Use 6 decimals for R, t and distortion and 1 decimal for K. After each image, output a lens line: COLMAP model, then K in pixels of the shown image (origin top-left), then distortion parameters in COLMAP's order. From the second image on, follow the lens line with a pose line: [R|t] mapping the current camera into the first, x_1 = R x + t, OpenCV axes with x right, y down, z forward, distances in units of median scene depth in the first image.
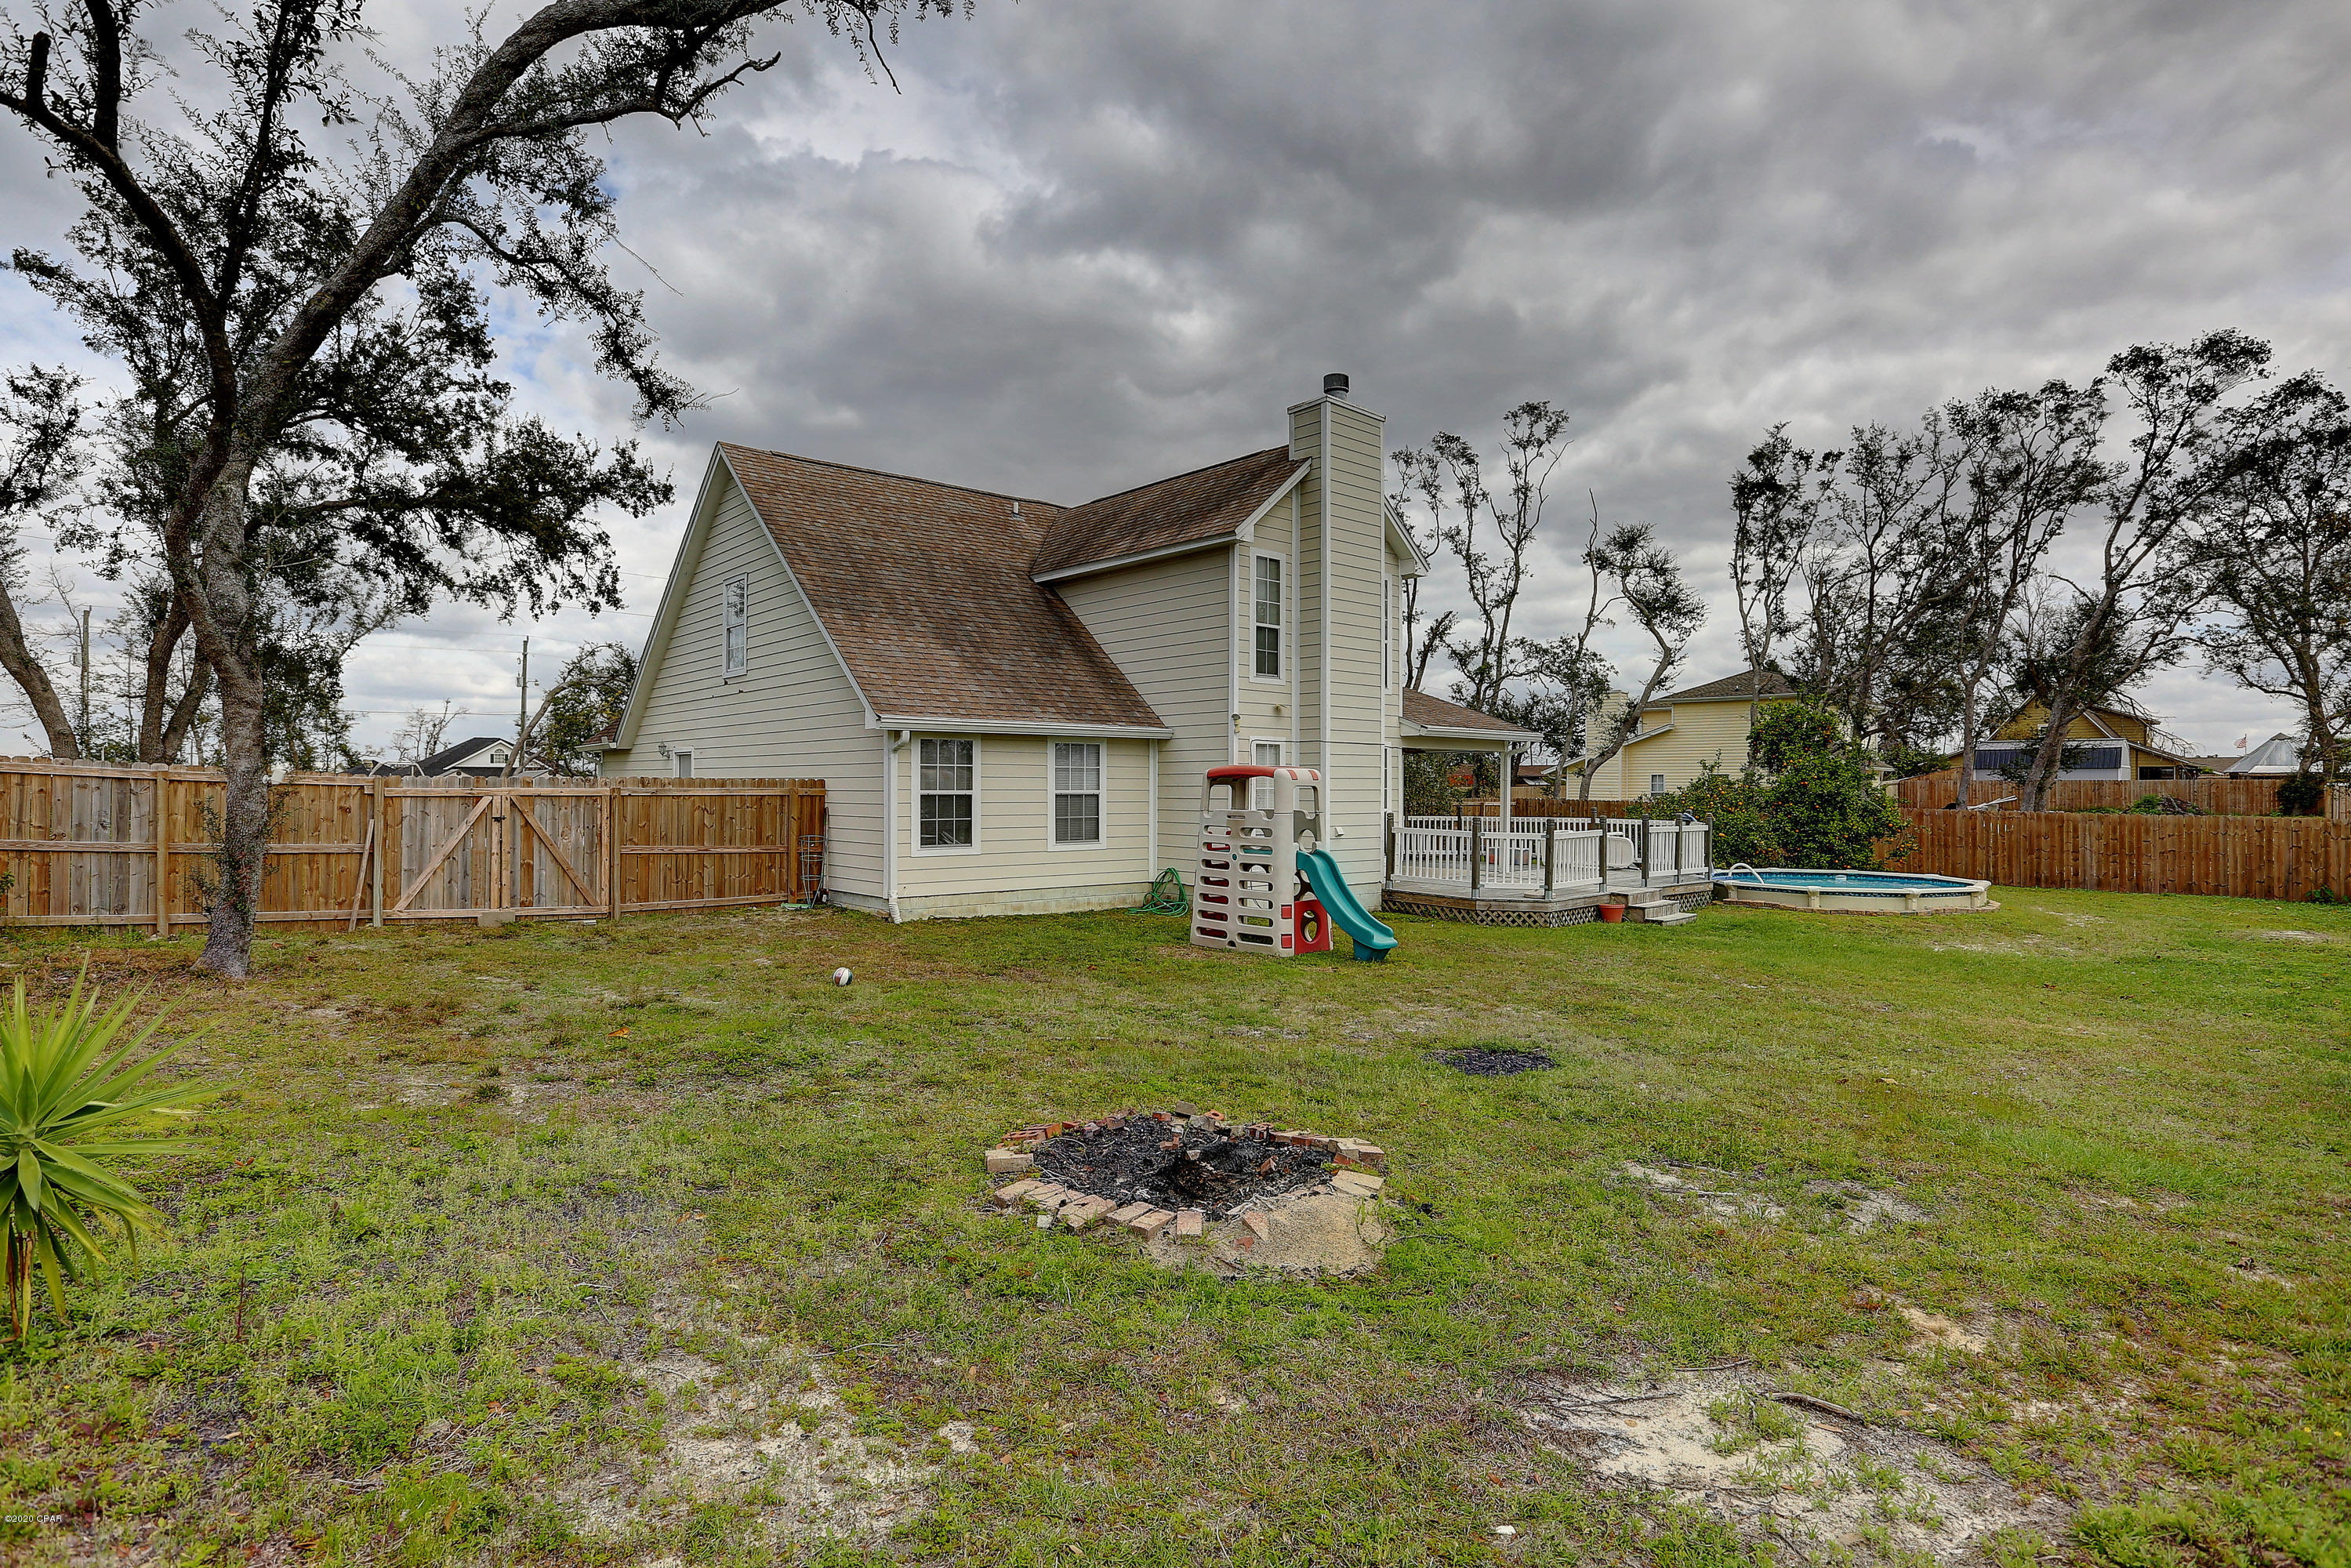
lens RADIAL K [[1178.9, 0, 1176.7], [0, 1178.9, 791.2], [0, 0, 1]] dist [-0.020985, 0.000139]
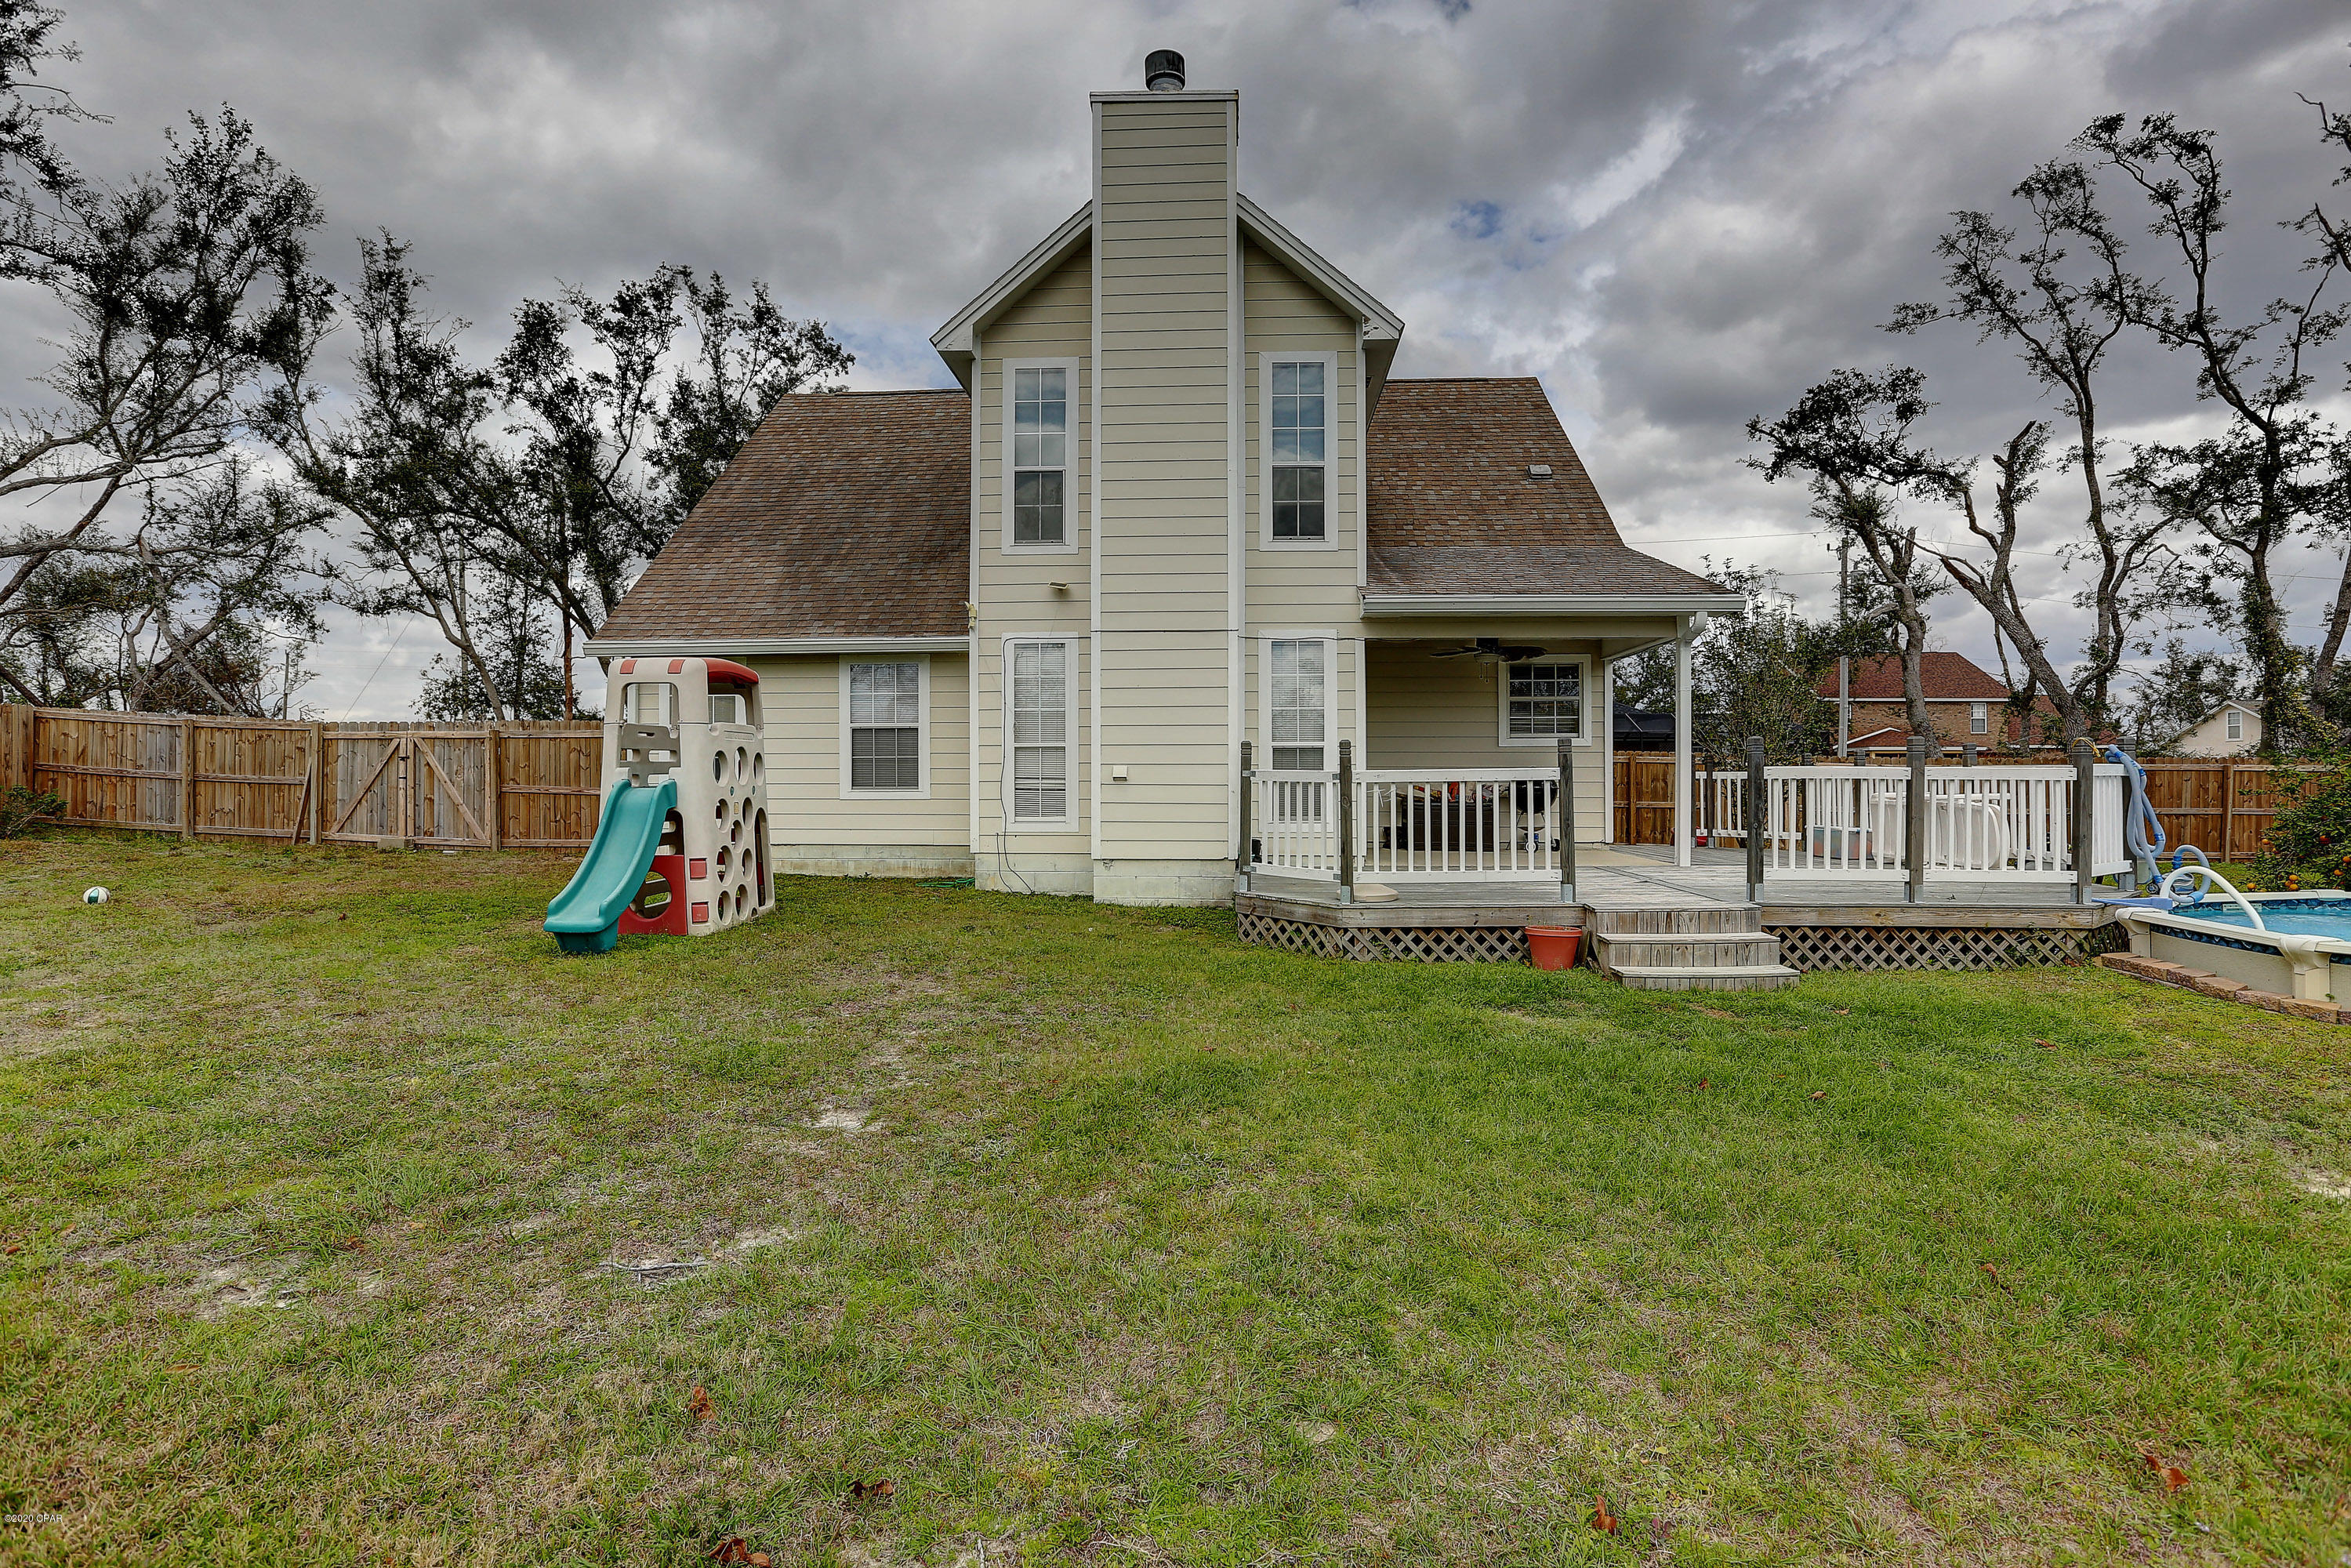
lens RADIAL K [[1178.9, 0, 1176.1], [0, 1178.9, 776.9], [0, 0, 1]] dist [-0.020985, 0.000139]
pose [[0.703434, -0.005786, -0.710737, 0.621258], [0.001494, 0.999977, -0.006663, 0.041513], [0.710759, 0.003625, 0.703426, 0.598608]]
